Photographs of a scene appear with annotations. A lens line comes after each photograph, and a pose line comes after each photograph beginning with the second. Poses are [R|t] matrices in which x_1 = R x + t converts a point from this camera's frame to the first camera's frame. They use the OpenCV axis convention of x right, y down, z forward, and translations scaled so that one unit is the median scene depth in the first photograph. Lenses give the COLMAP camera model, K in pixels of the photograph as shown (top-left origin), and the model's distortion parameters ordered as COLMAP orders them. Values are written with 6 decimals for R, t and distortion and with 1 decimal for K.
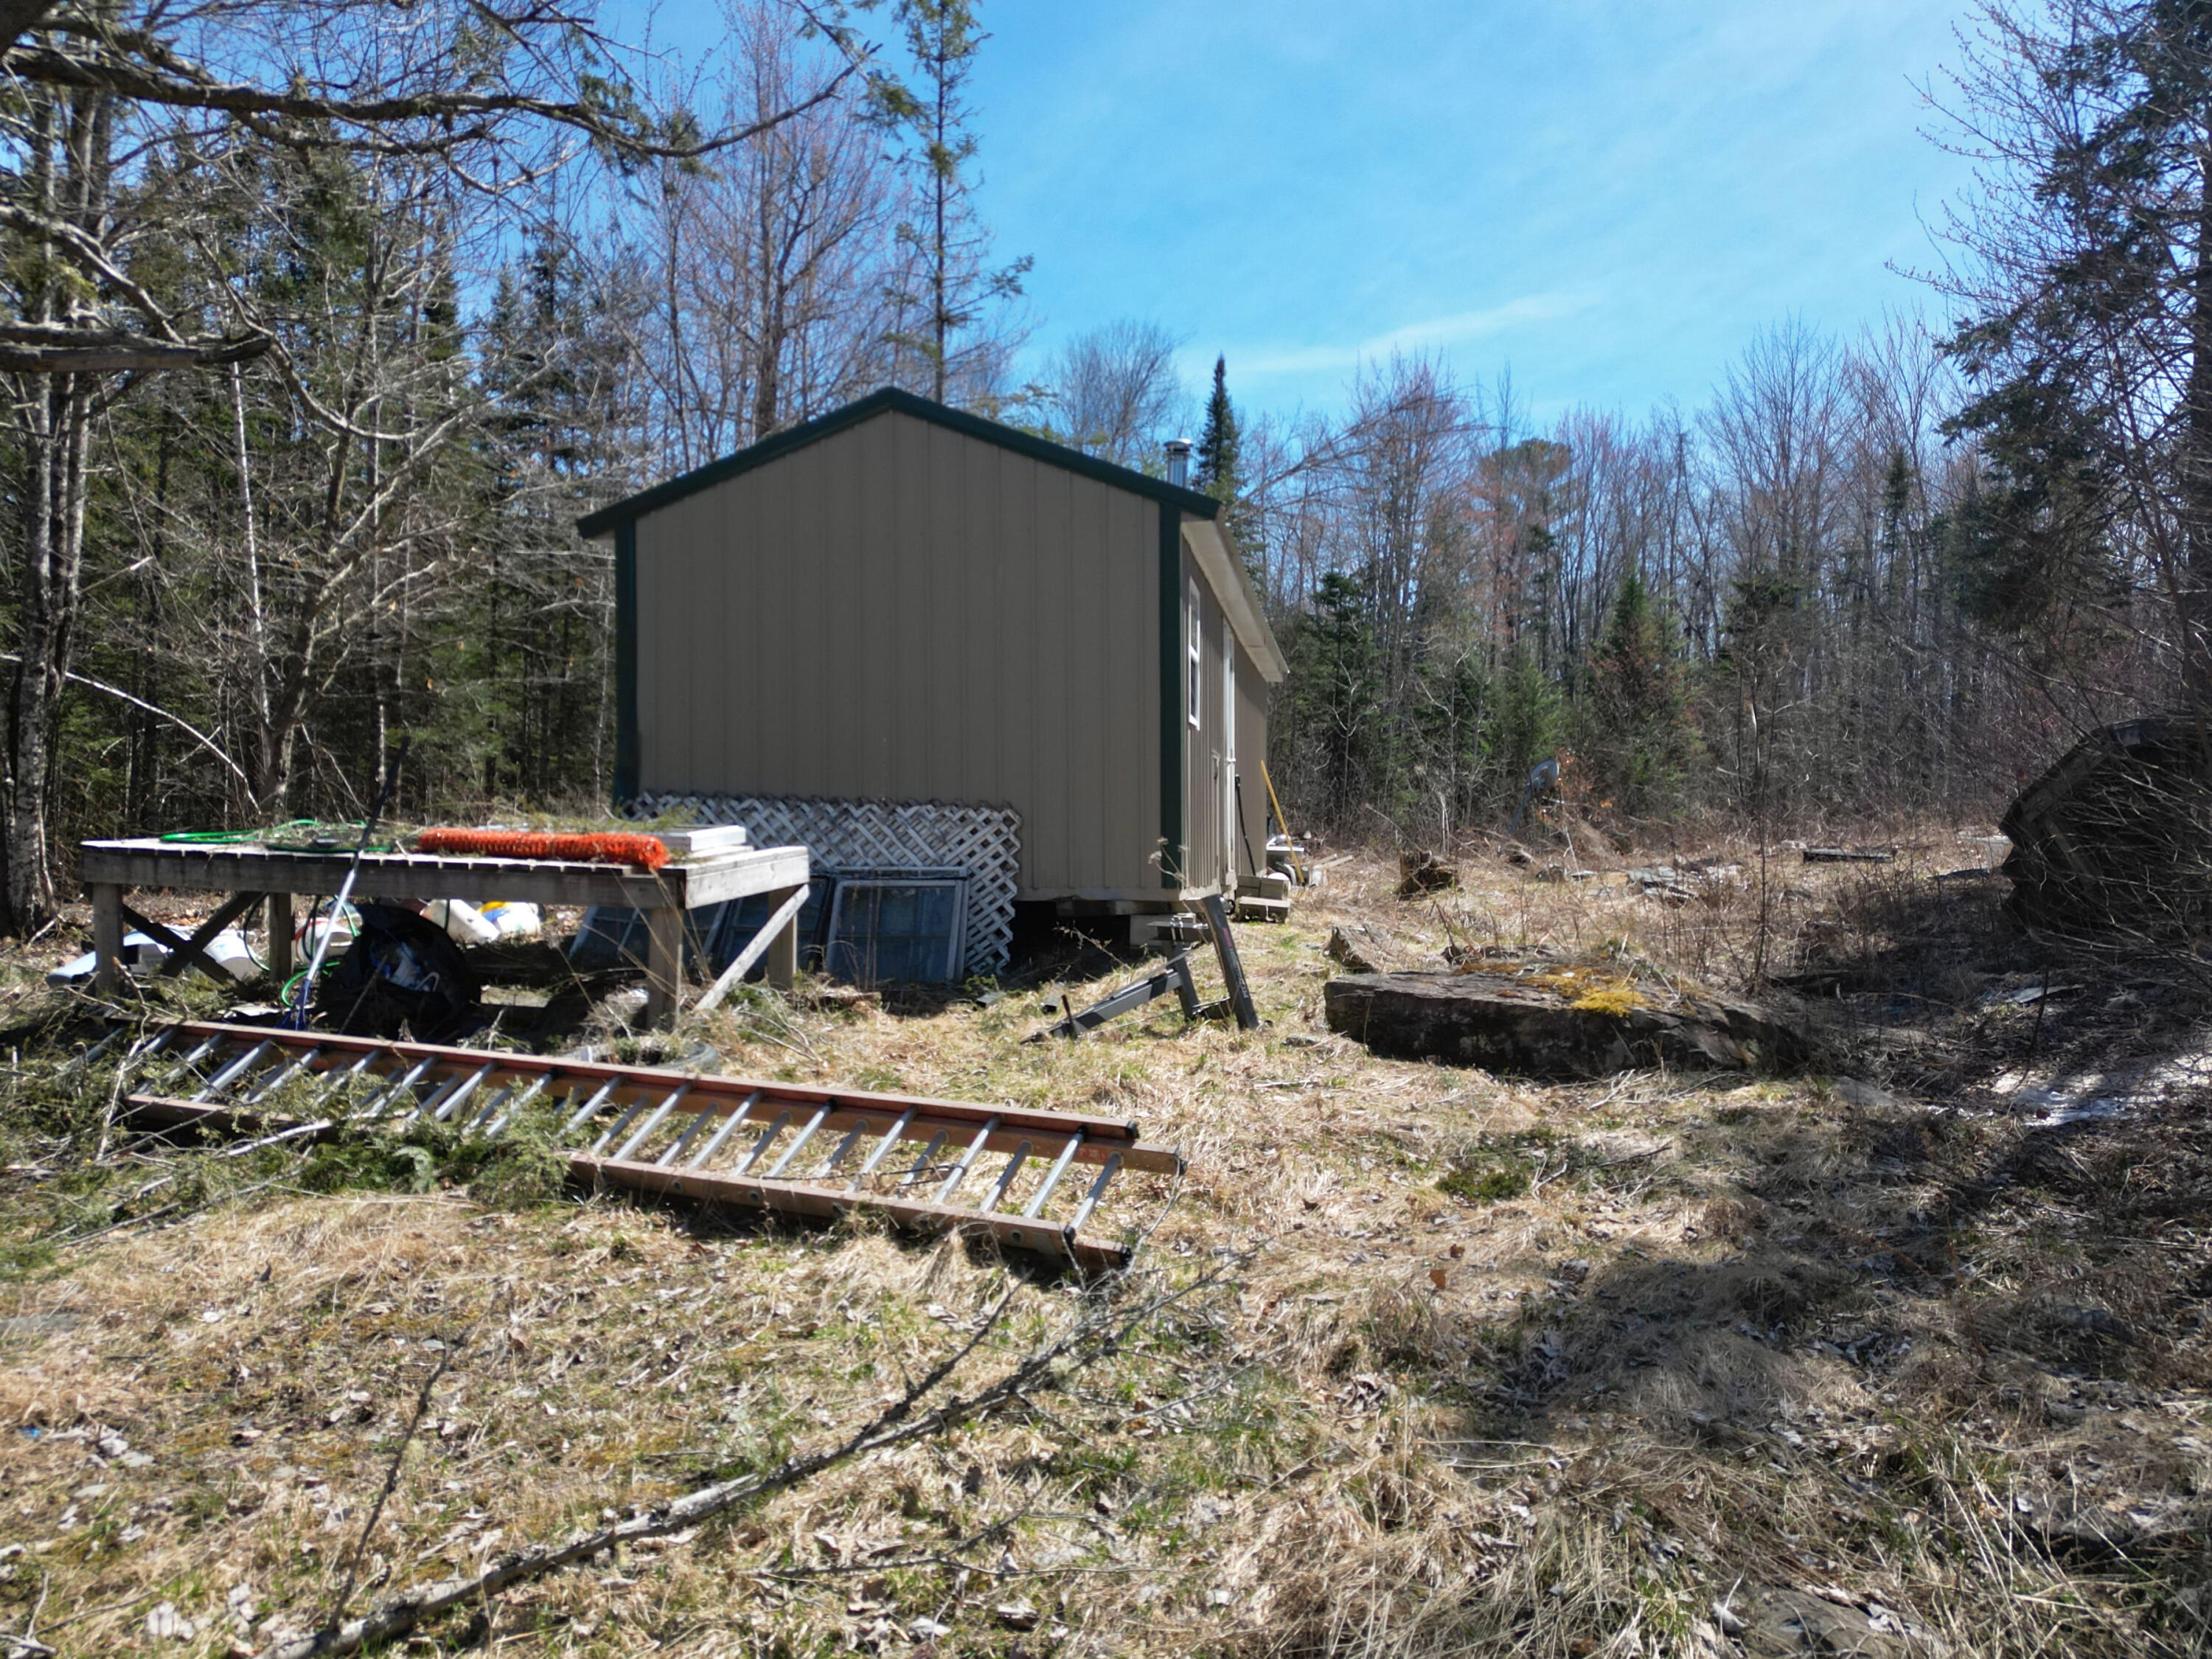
lens RADIAL K [[1491.3, 0, 1106.0], [0, 1491.3, 829.5], [0, 0, 1]] dist [0.064524, -0.059367]
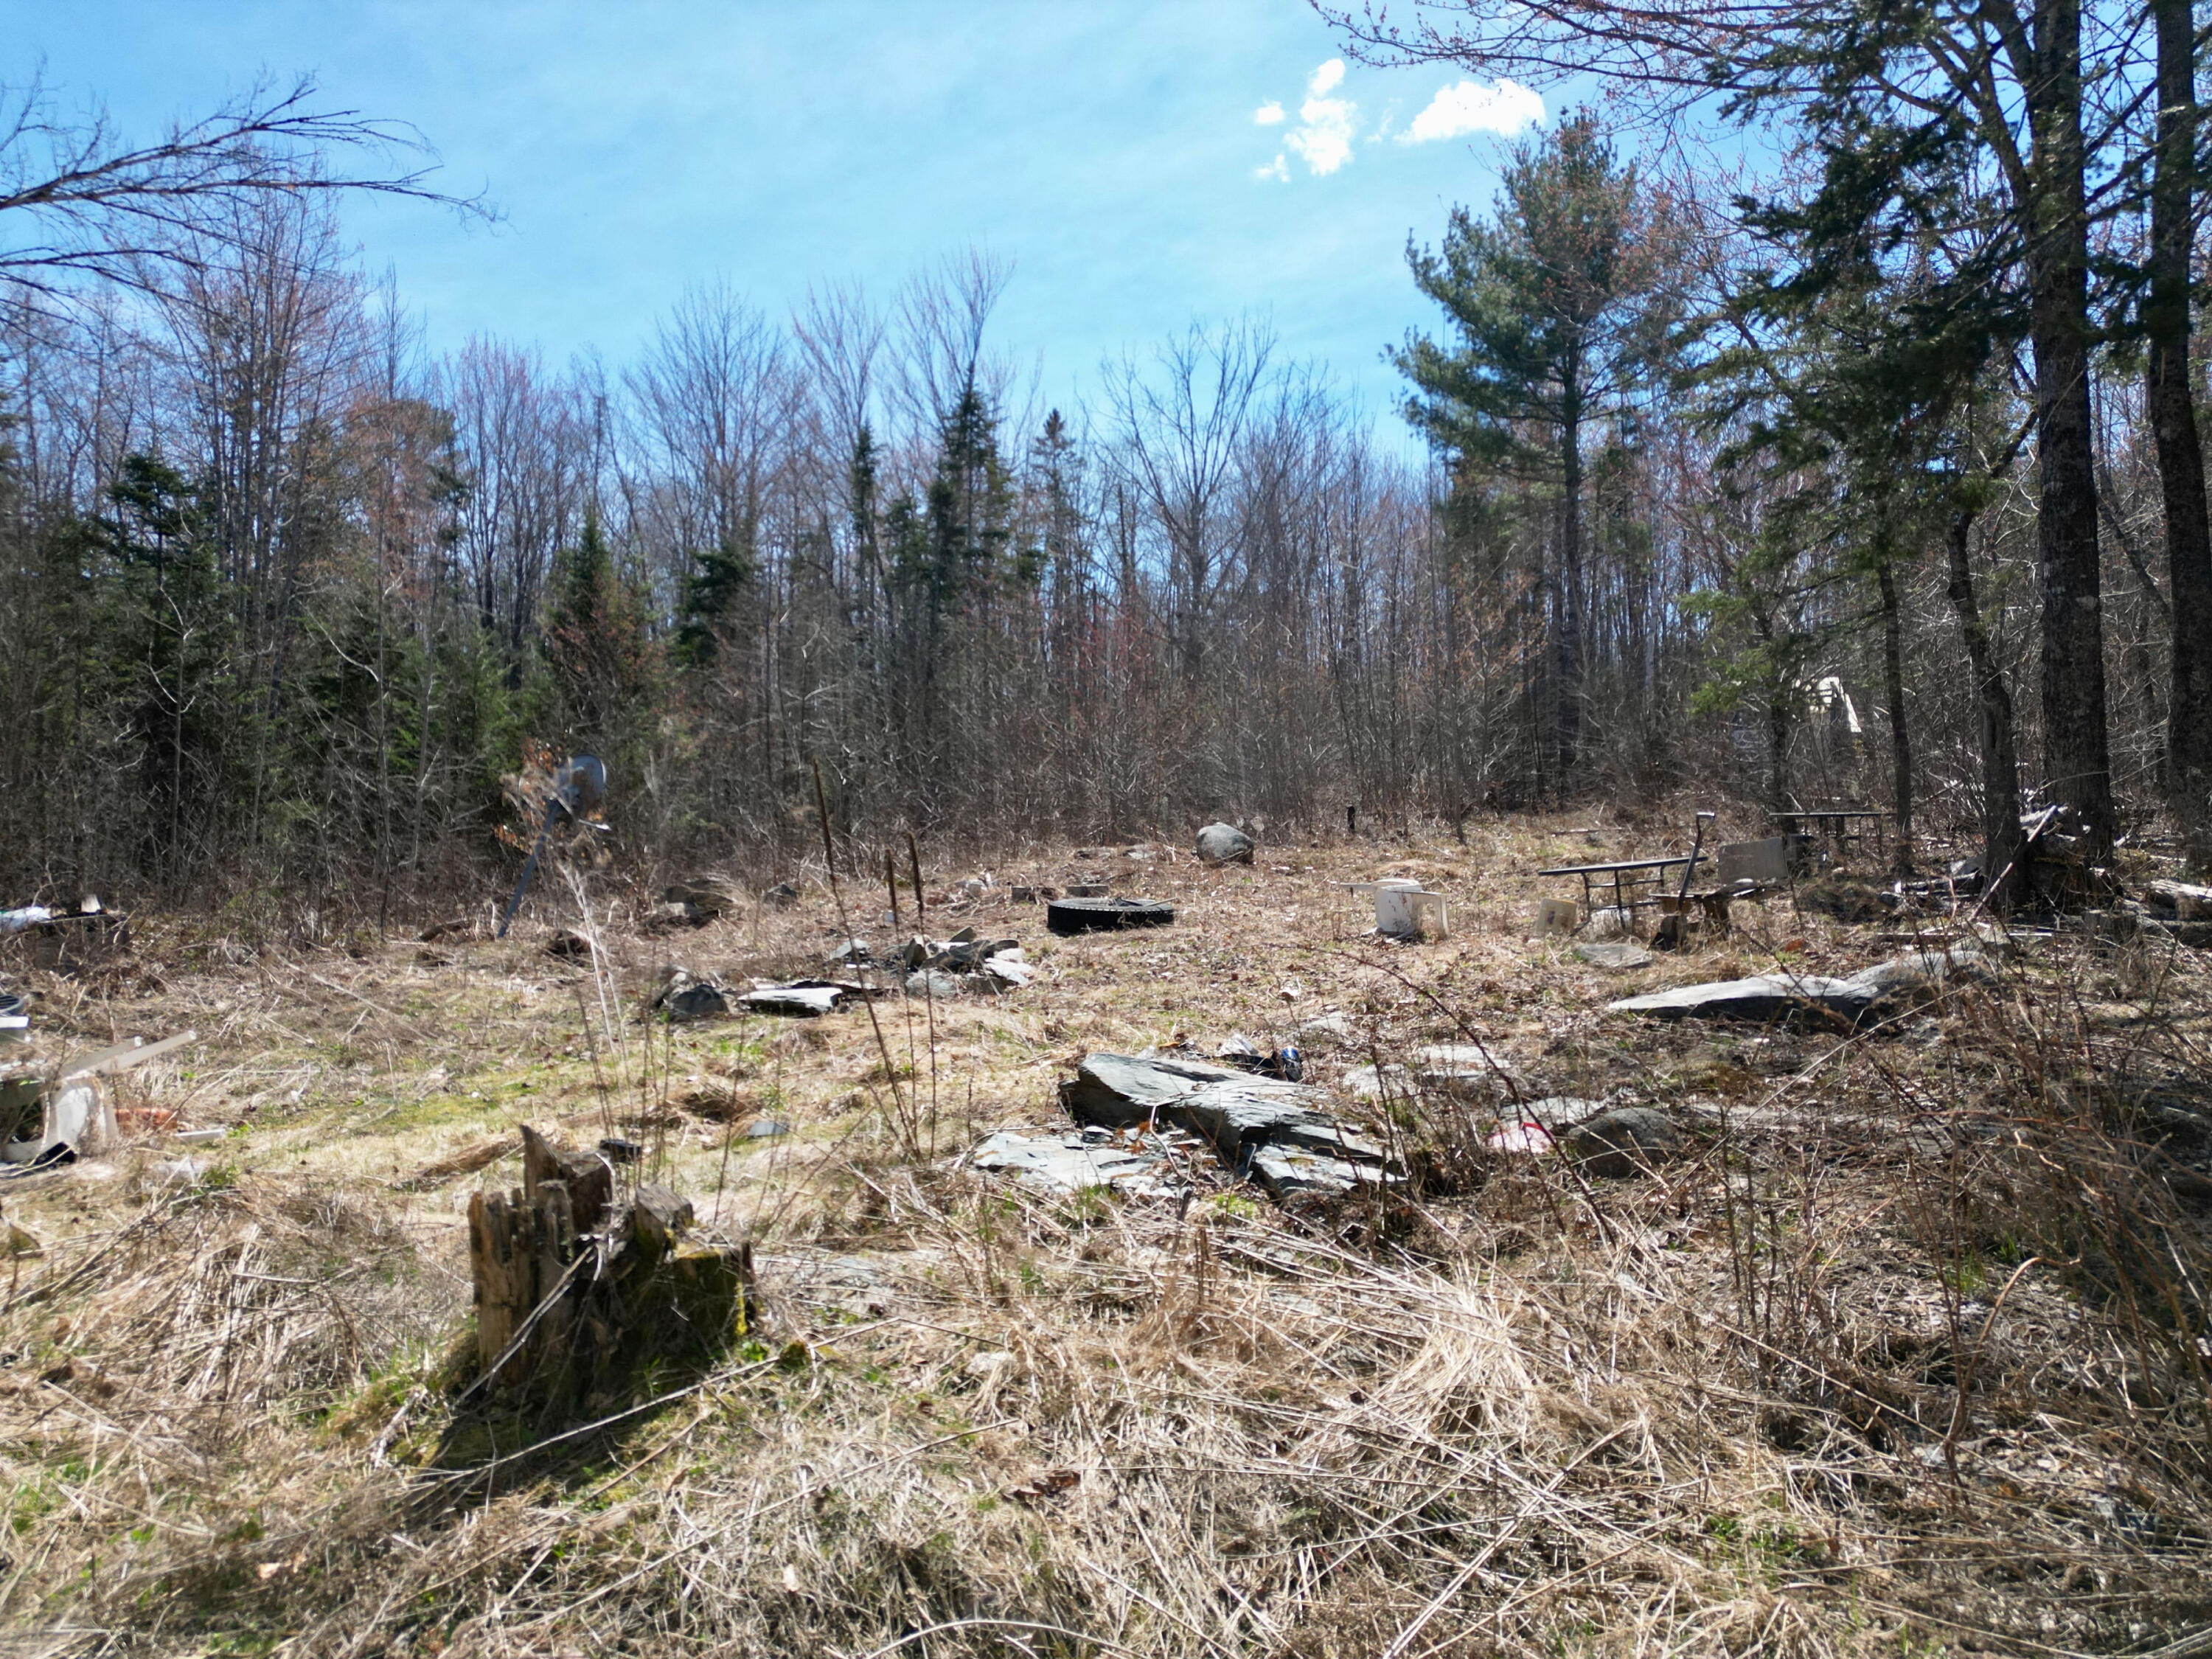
lens RADIAL K [[1491.3, 0, 1106.0], [0, 1491.3, 829.5], [0, 0, 1]] dist [0.064524, -0.059367]
pose [[0.762880, -0.037089, 0.645475, 0.031407], [0.037815, 0.999204, 0.012722, -0.006762], [-0.645433, 0.014703, 0.763675, 0.182720]]
